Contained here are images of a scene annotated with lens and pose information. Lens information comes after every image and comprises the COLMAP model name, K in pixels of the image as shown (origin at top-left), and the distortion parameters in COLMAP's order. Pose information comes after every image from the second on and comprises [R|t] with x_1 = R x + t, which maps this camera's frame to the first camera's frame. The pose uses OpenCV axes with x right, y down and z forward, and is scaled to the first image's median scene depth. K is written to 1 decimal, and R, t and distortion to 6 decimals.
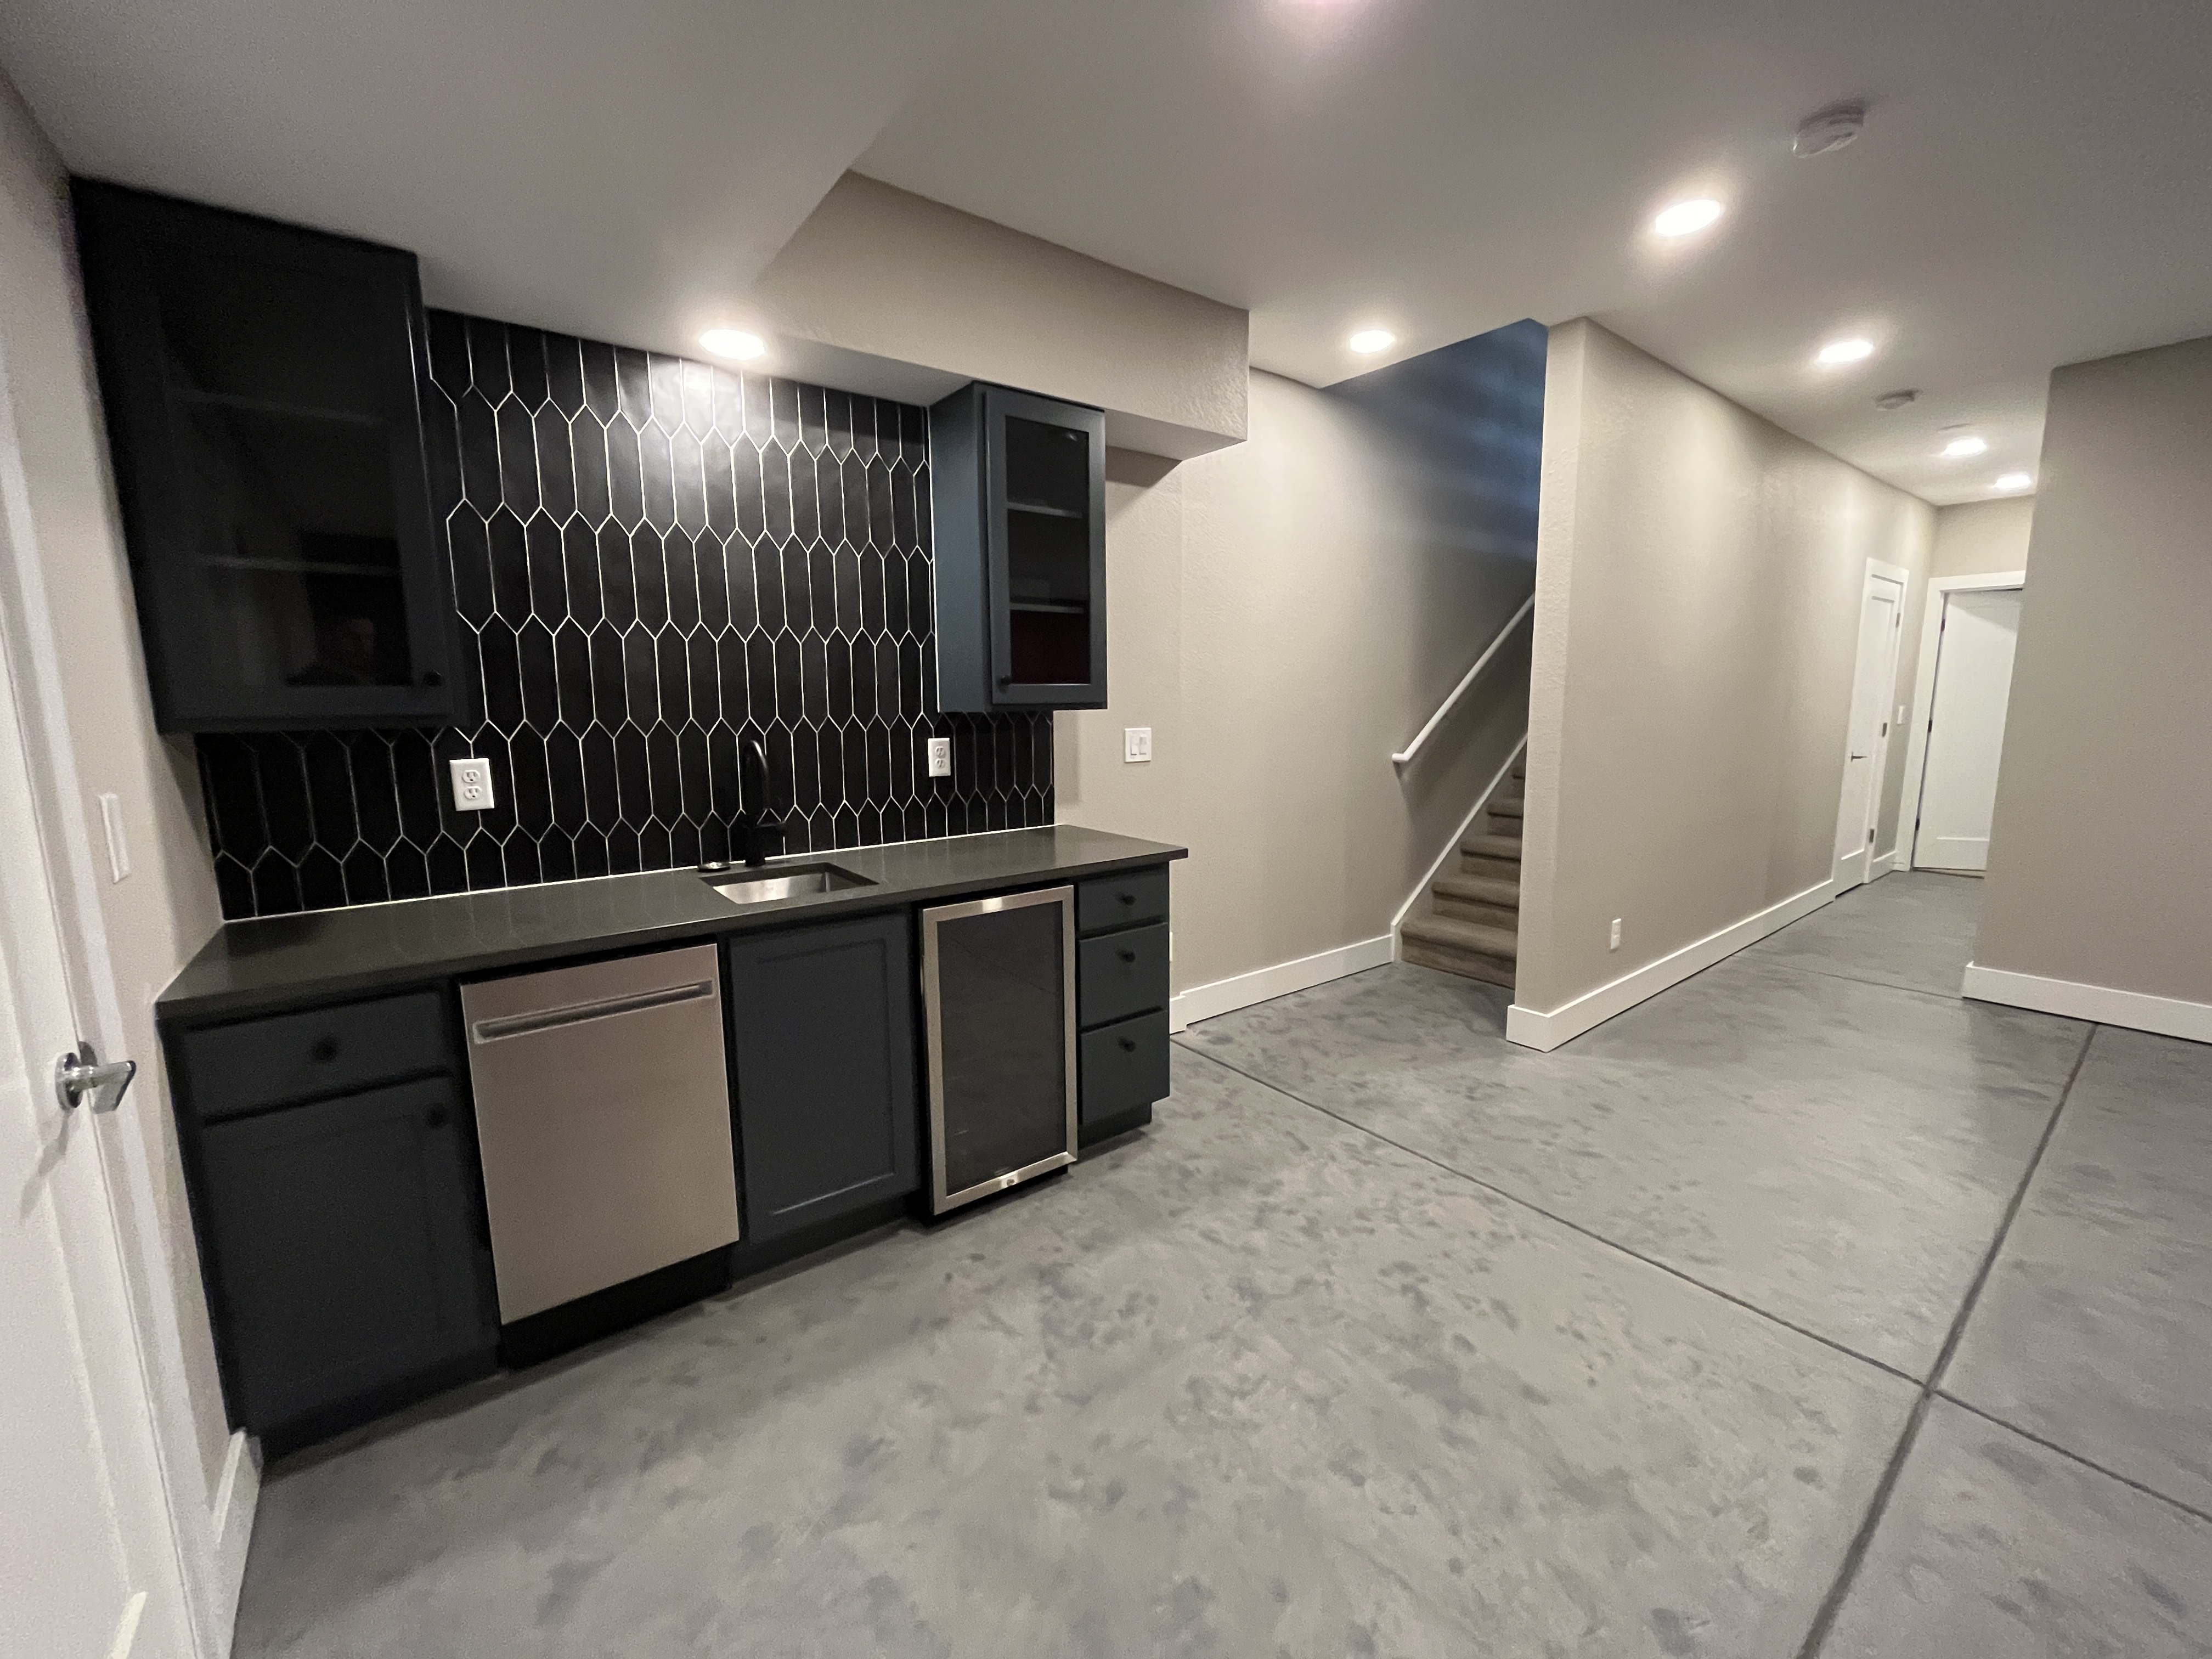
lens RADIAL K [[912.0, 0, 1066.2], [0, 912.0, 825.0], [0, 0, 1]] dist [-0.001208, -0.000634]
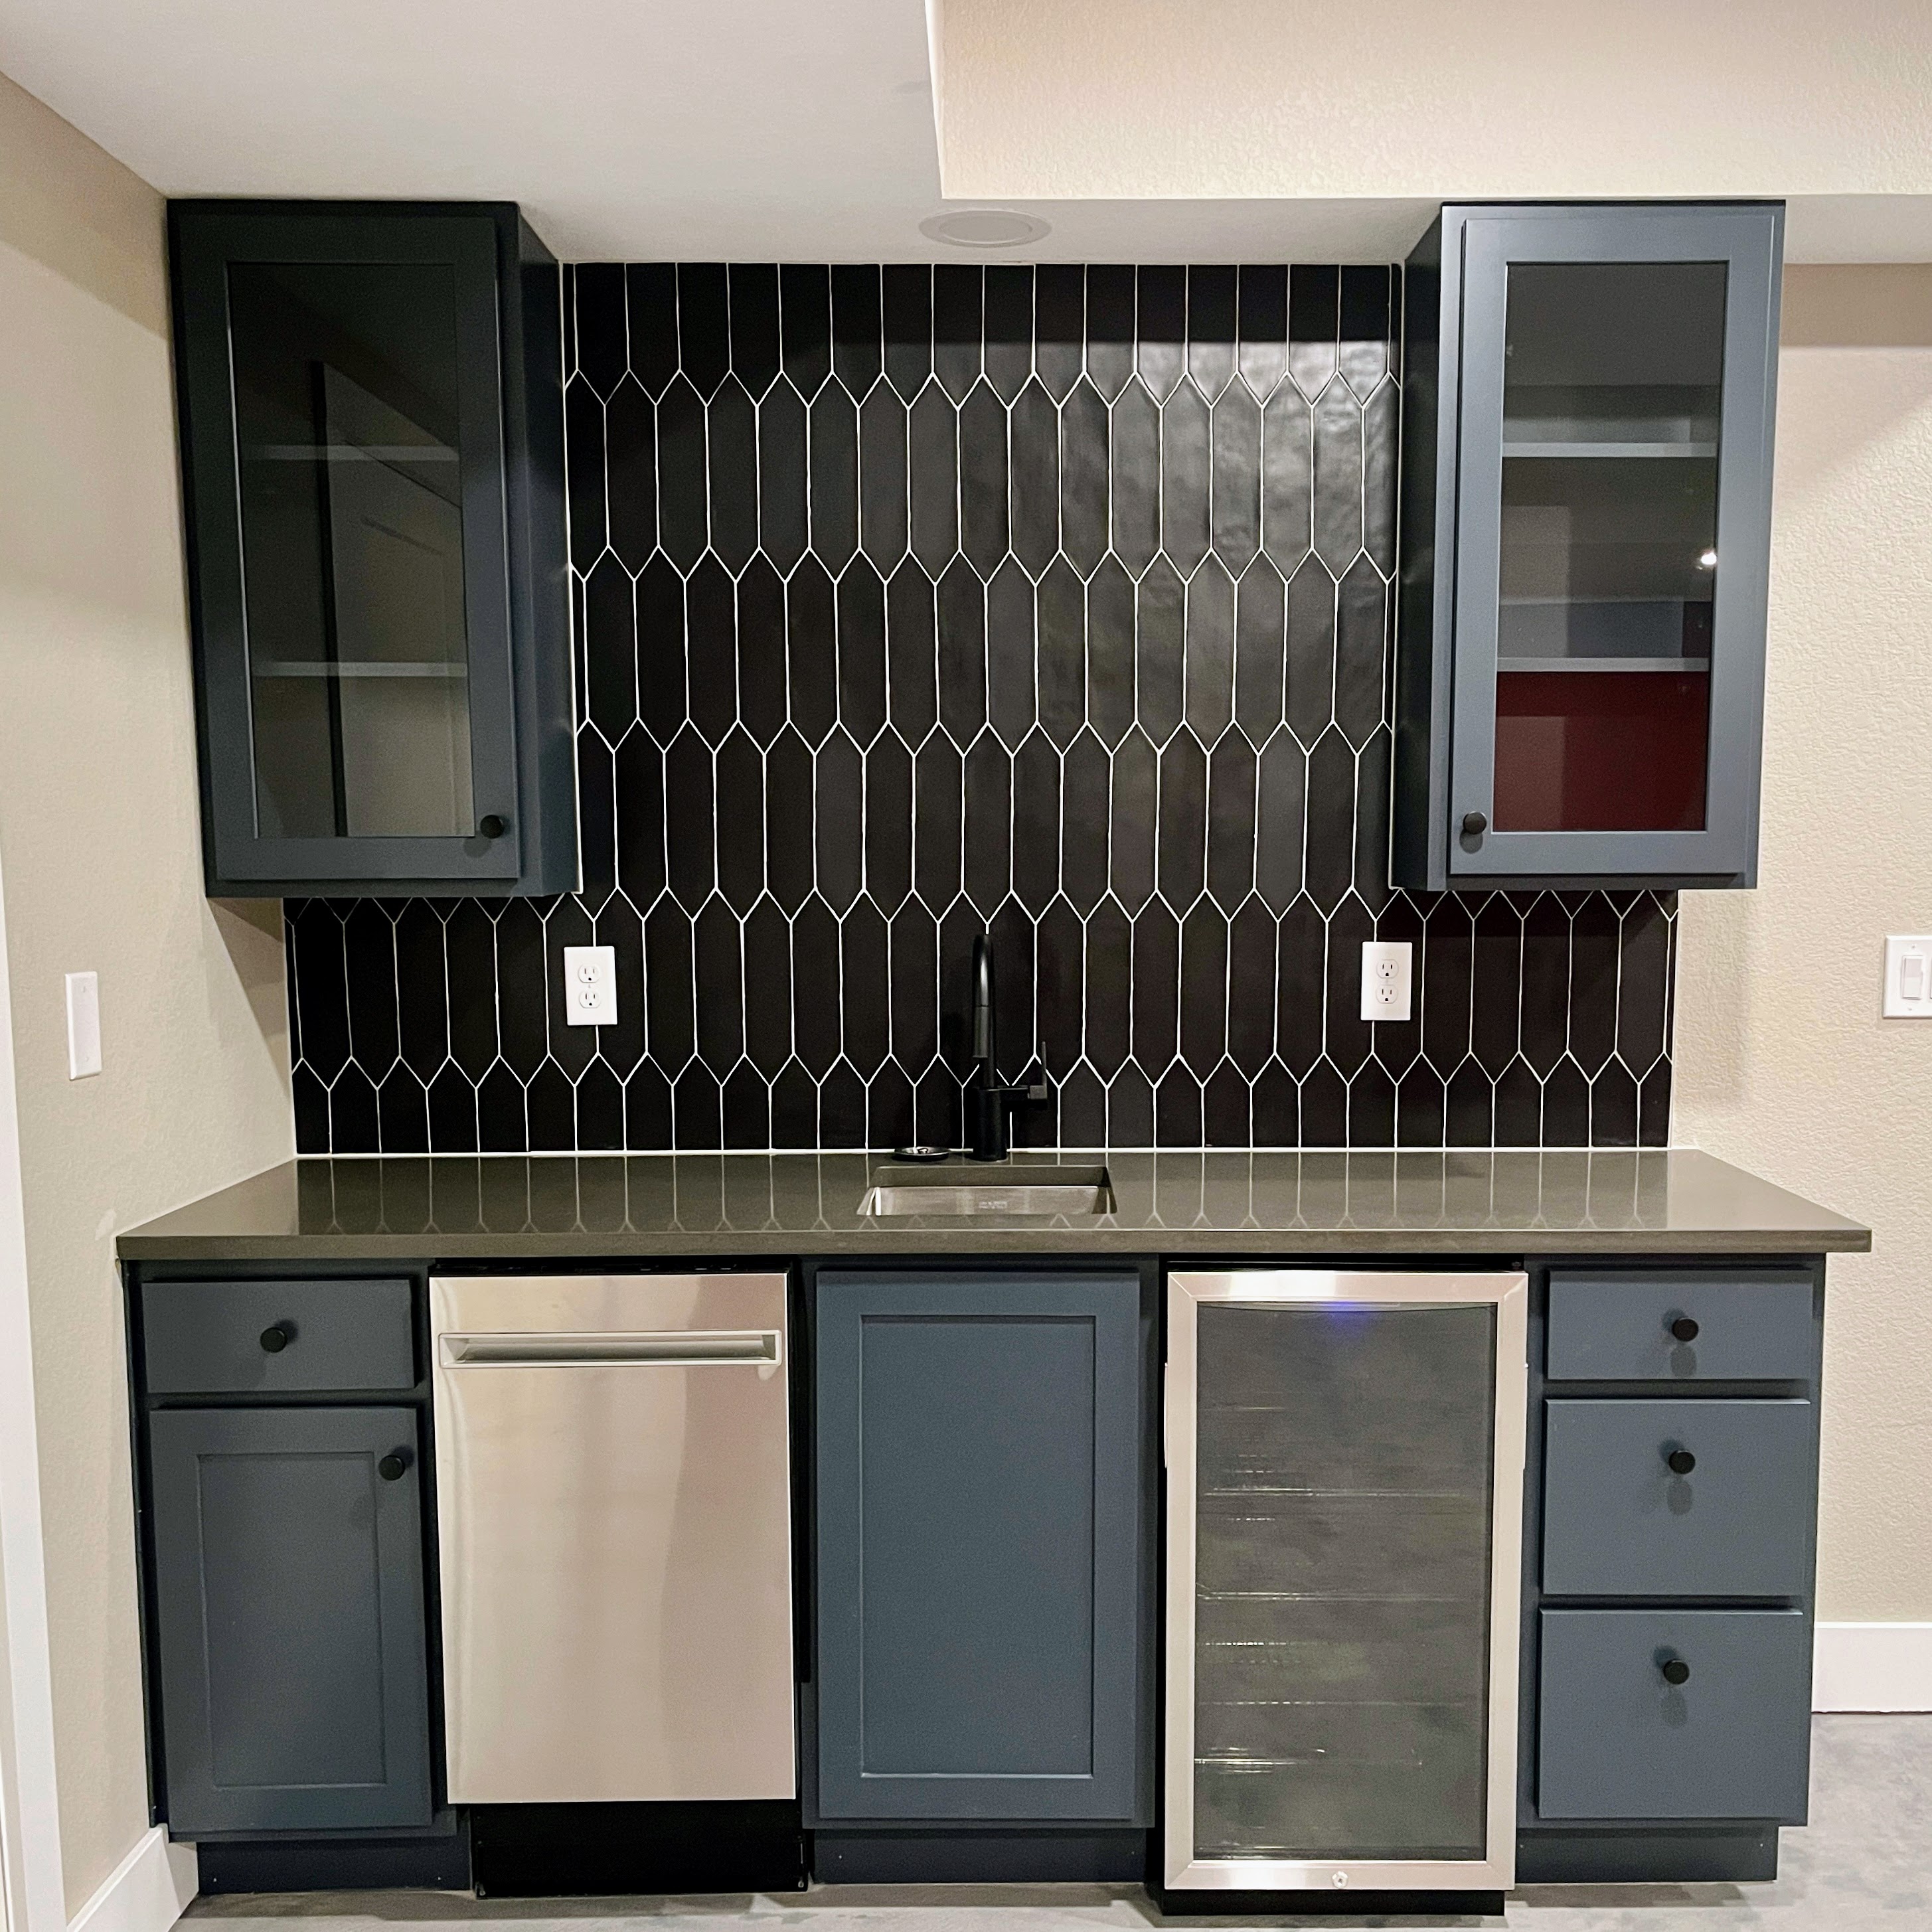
lens RADIAL K [[1920.3, 0, 904.6], [0, 1920.3, 1058.5], [0, 0, 1]] dist [0.016995, 0.001543]
pose [[0.795749, 0.072600, -0.601260, 0.310743], [-0.090959, 0.995855, -0.000136, -0.011626], [0.598757, 0.054798, 0.799054, 0.040290]]
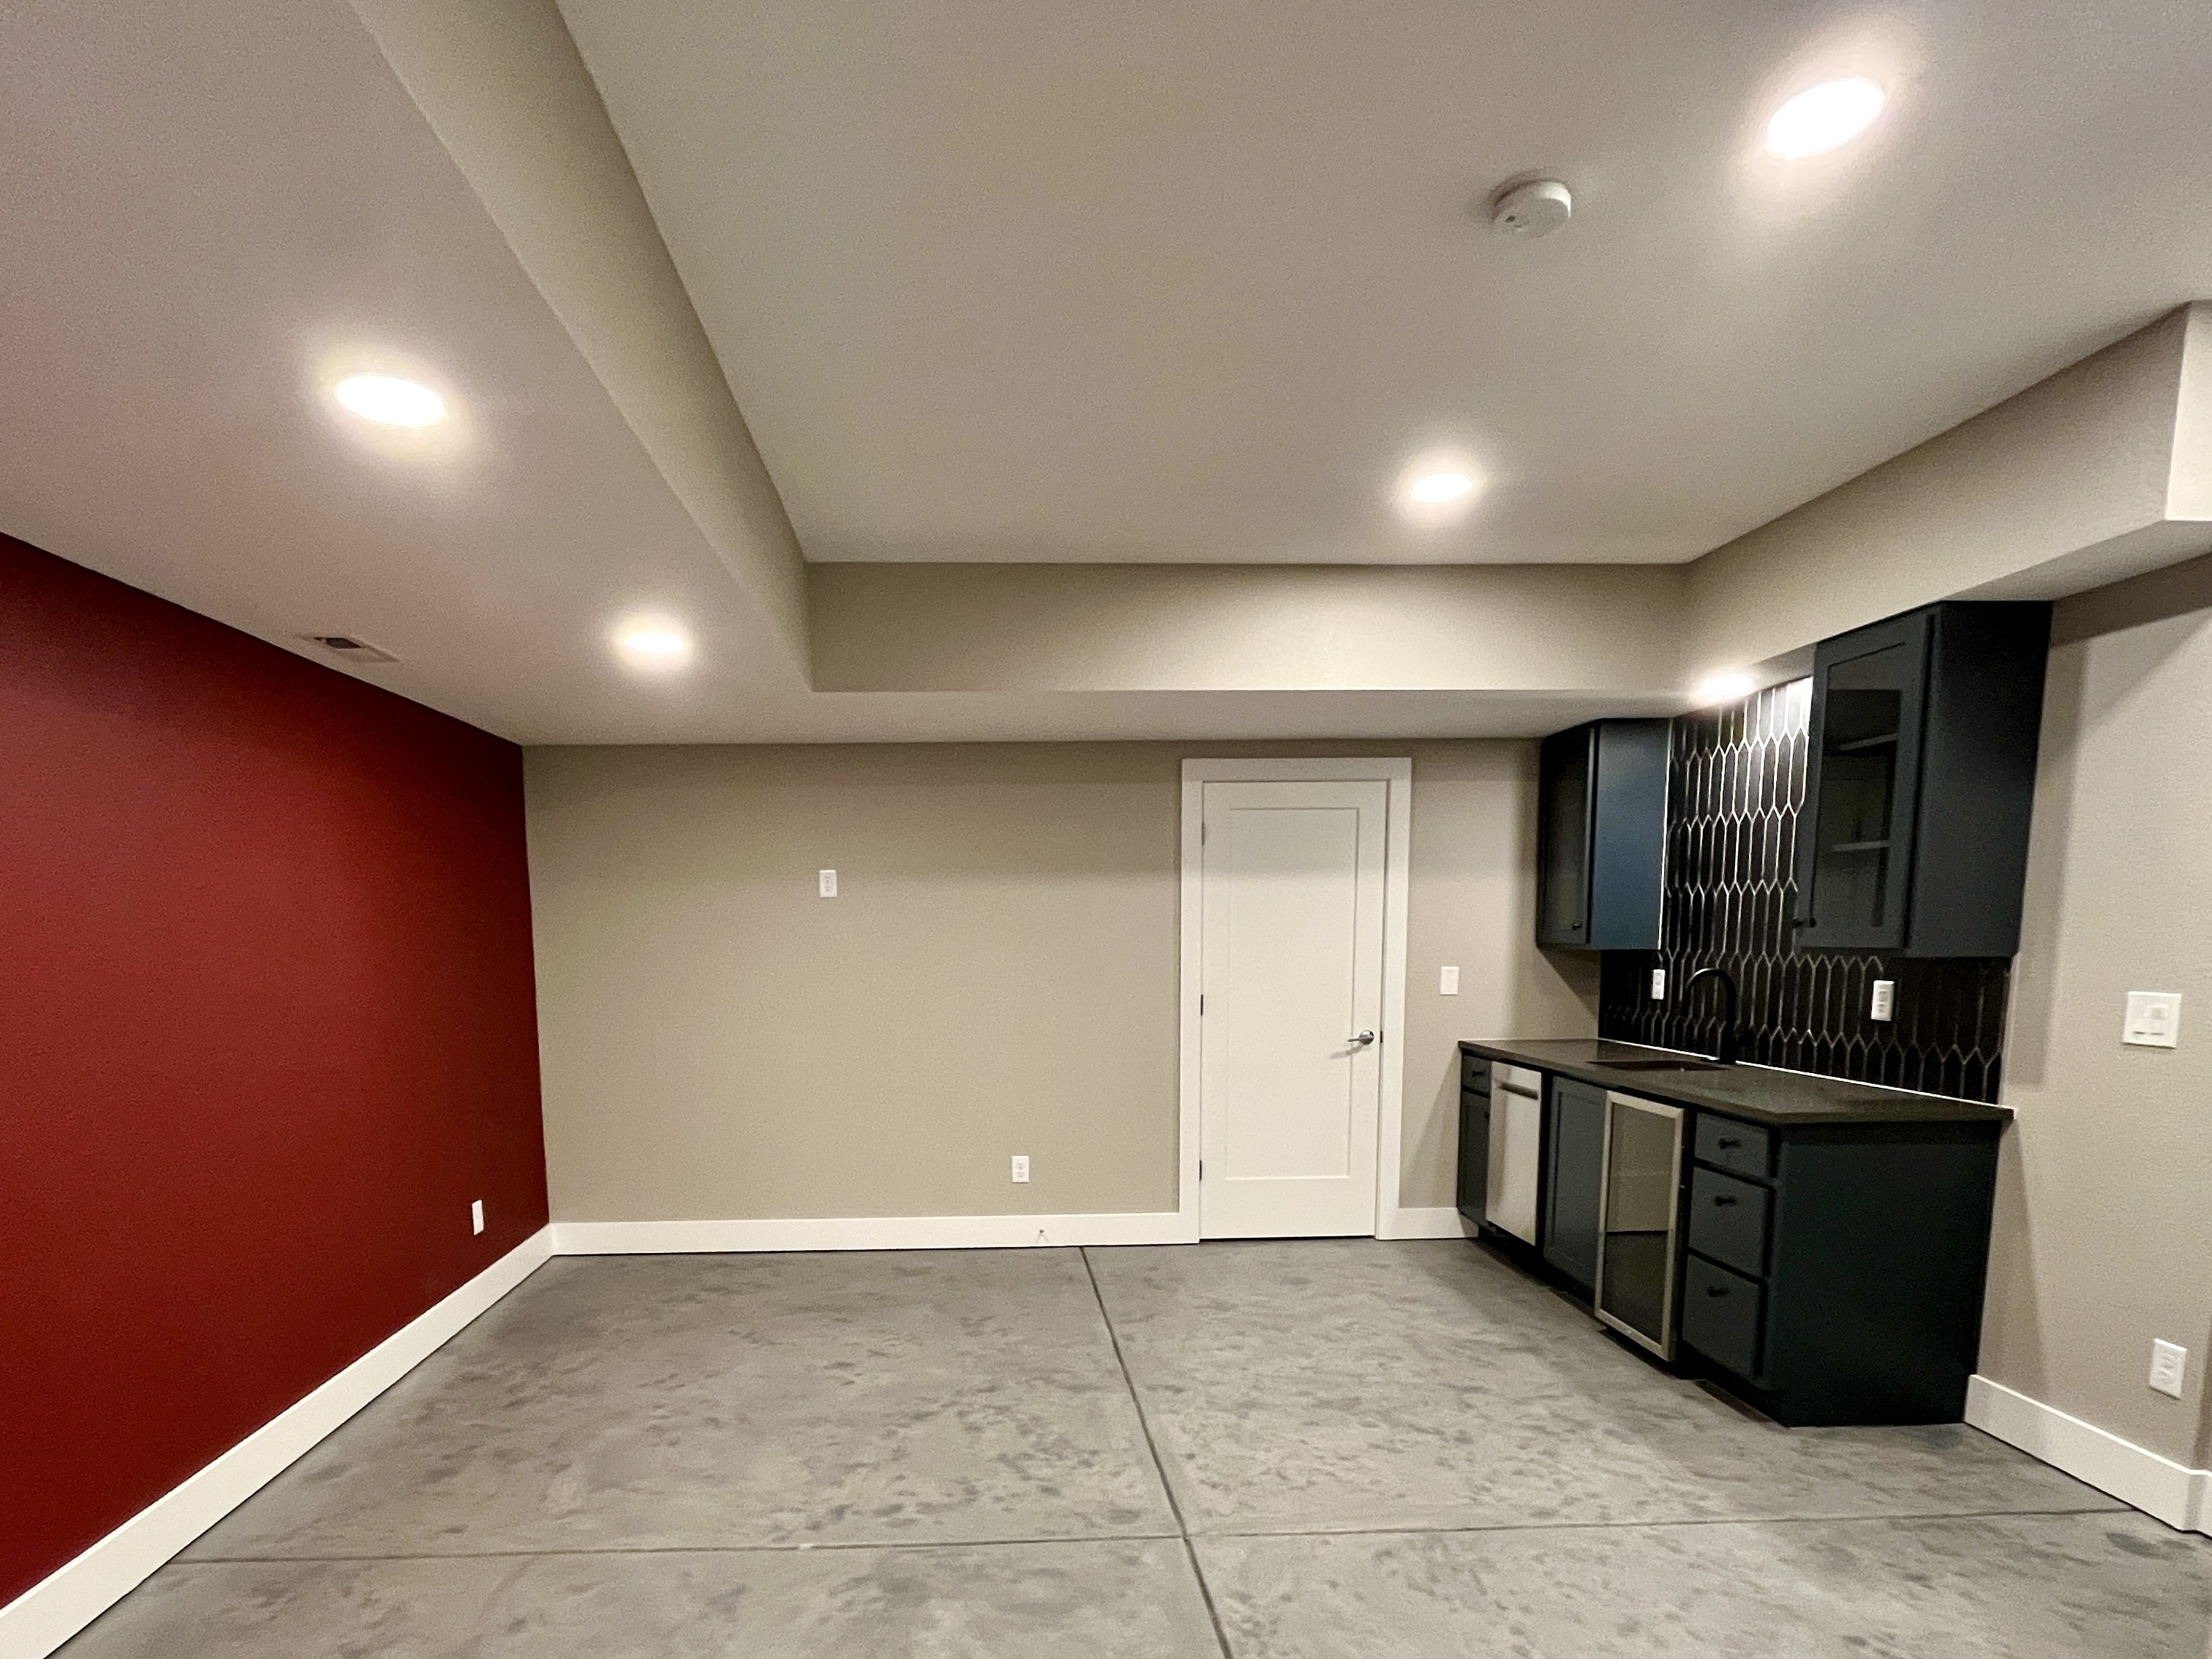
lens RADIAL K [[912.0, 0, 1066.2], [0, 912.0, 825.0], [0, 0, 1]] dist [-0.001208, -0.000634]
pose [[-0.537183, -0.085361, -0.839135, 1.310507], [-0.106795, 0.993742, -0.032722, -0.154324], [0.836677, 0.072038, -0.542938, 0.898505]]
